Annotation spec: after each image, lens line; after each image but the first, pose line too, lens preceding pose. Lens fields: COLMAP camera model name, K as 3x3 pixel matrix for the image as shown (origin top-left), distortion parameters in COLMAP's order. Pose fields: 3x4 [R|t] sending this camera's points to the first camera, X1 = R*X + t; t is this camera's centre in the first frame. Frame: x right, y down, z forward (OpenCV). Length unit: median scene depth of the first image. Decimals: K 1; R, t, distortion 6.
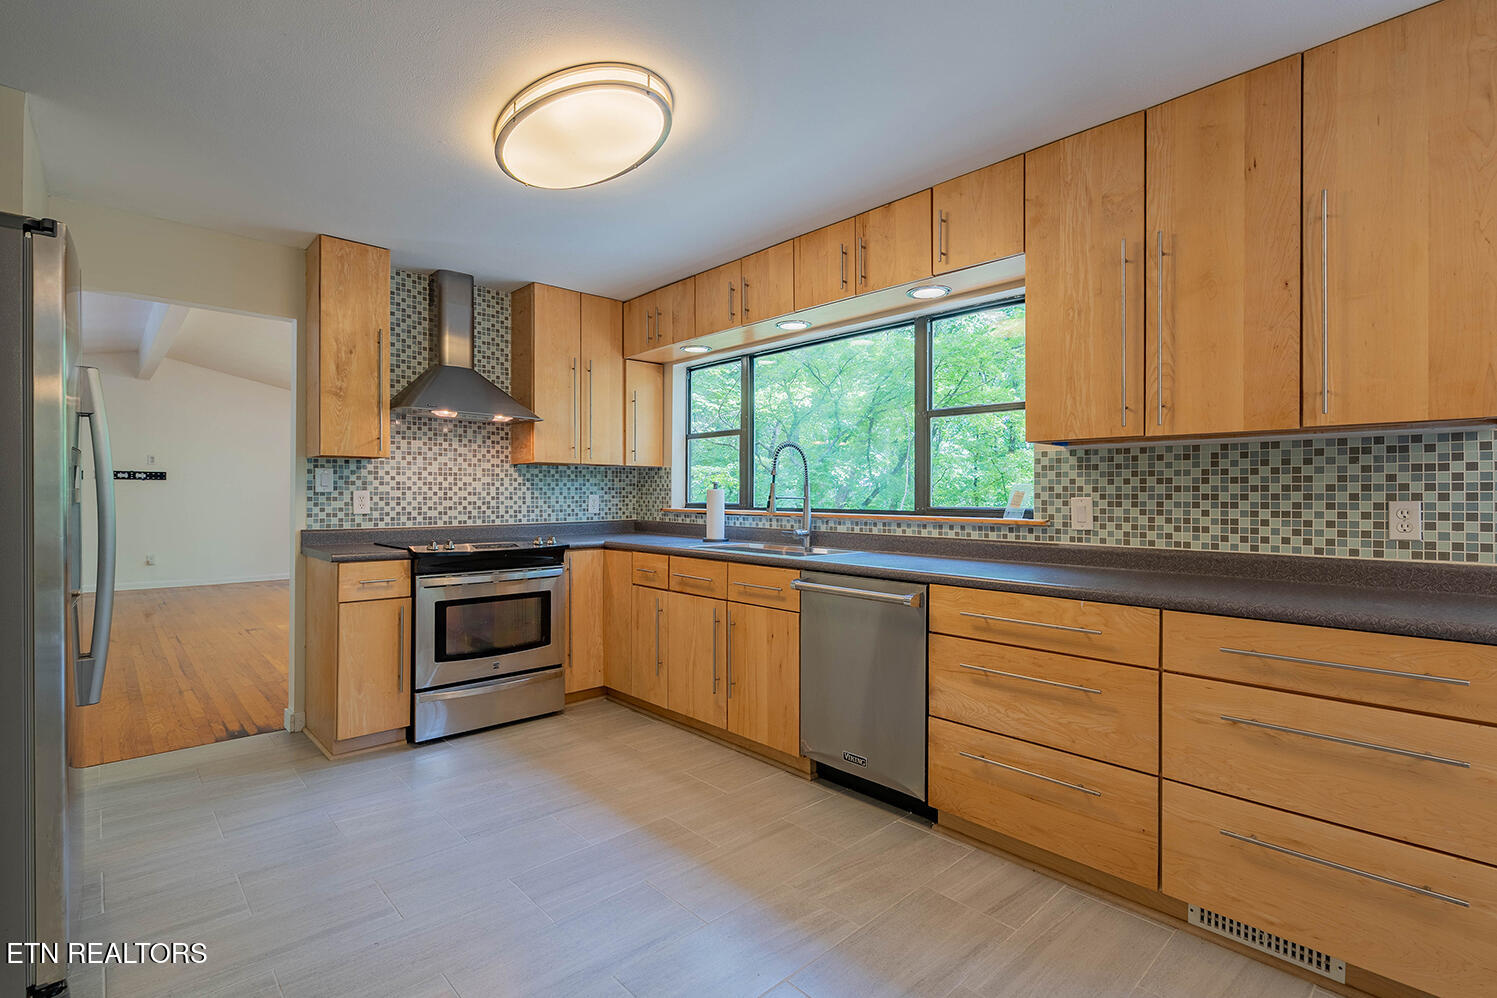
lens RADIAL K [[689.1, 0, 755.5], [0, 689.1, 494.5], [0, 0, 1]] dist [-0.016697, 0.002796]
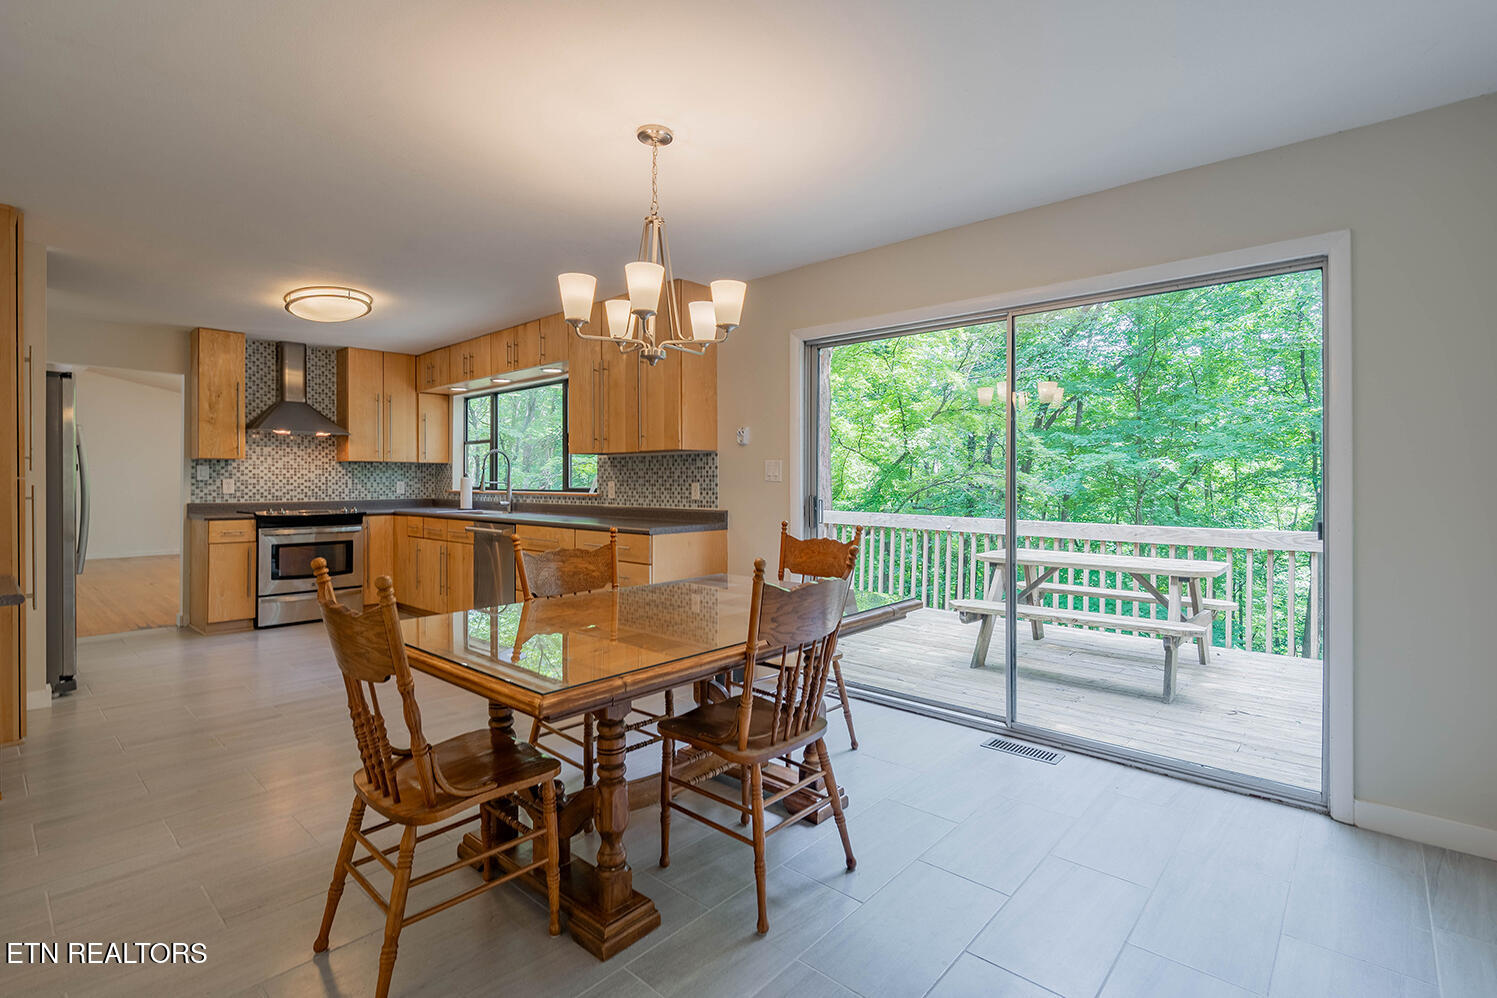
lens RADIAL K [[689.1, 0, 774.9], [0, 689.1, 479.8], [0, 0, 1]] dist [-0.016697, 0.002796]
pose [[0.994567, -0.002720, 0.104062, 0.581219], [0.003000, 0.999992, -0.002530, 0.003891], [-0.104054, 0.002829, 0.994568, -0.791345]]
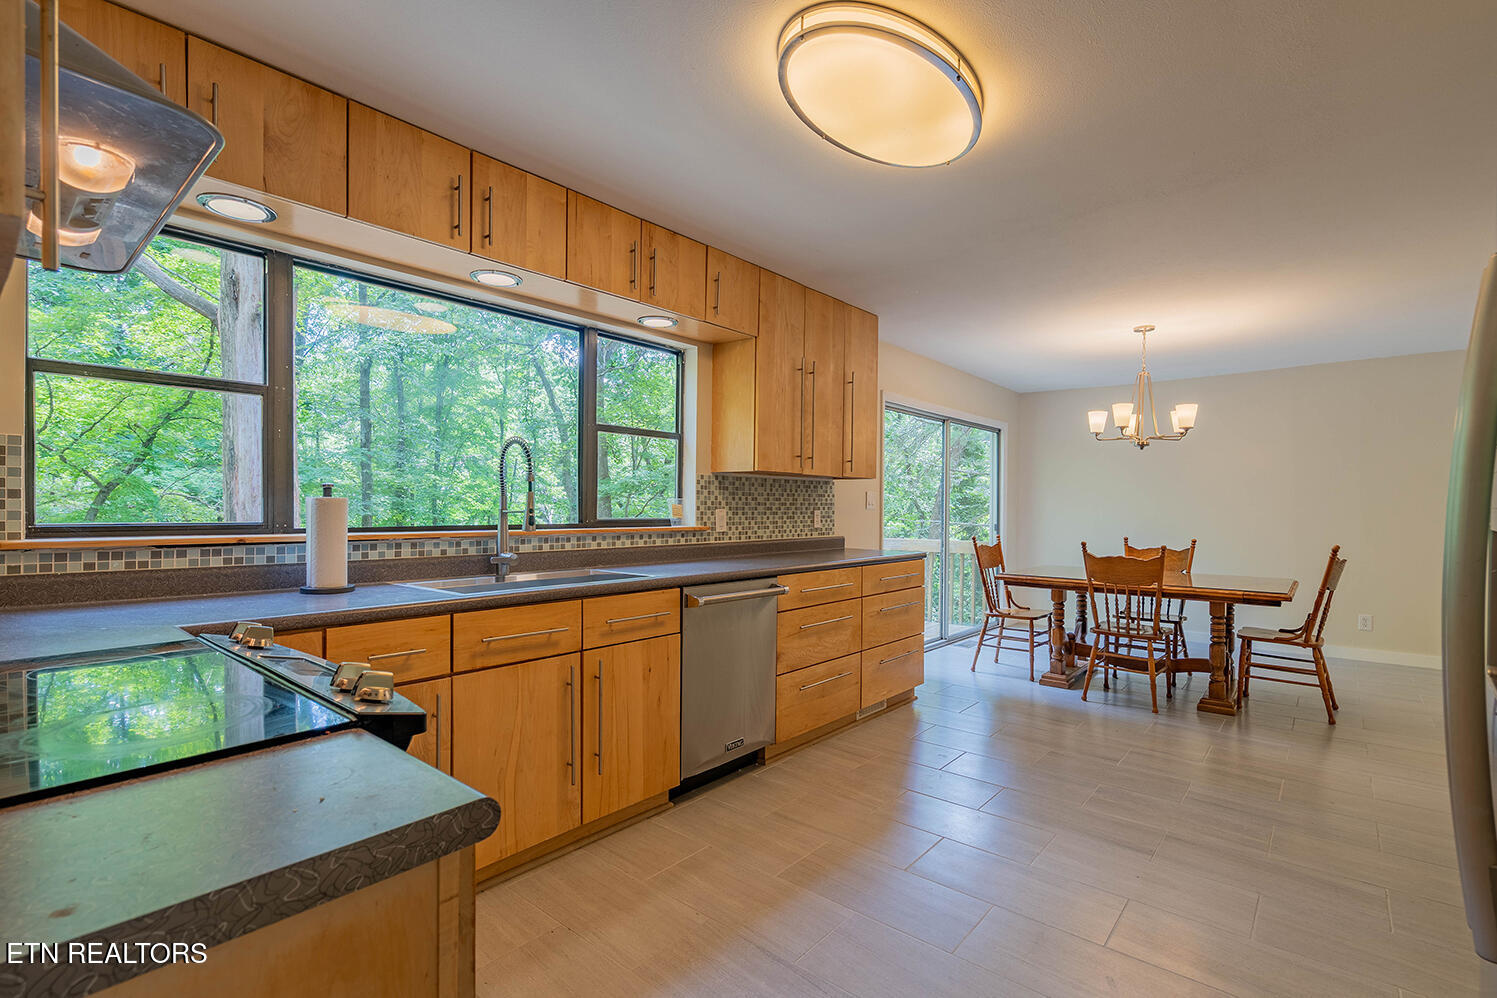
lens RADIAL K [[689.1, 0, 754.2], [0, 689.1, 510.9], [0, 0, 1]] dist [-0.016697, 0.002796]
pose [[-0.104966, -0.007589, 0.994447, -0.761746], [-0.005162, 0.999962, 0.007086, -0.002199], [-0.994462, -0.004389, -0.105001, 0.857533]]
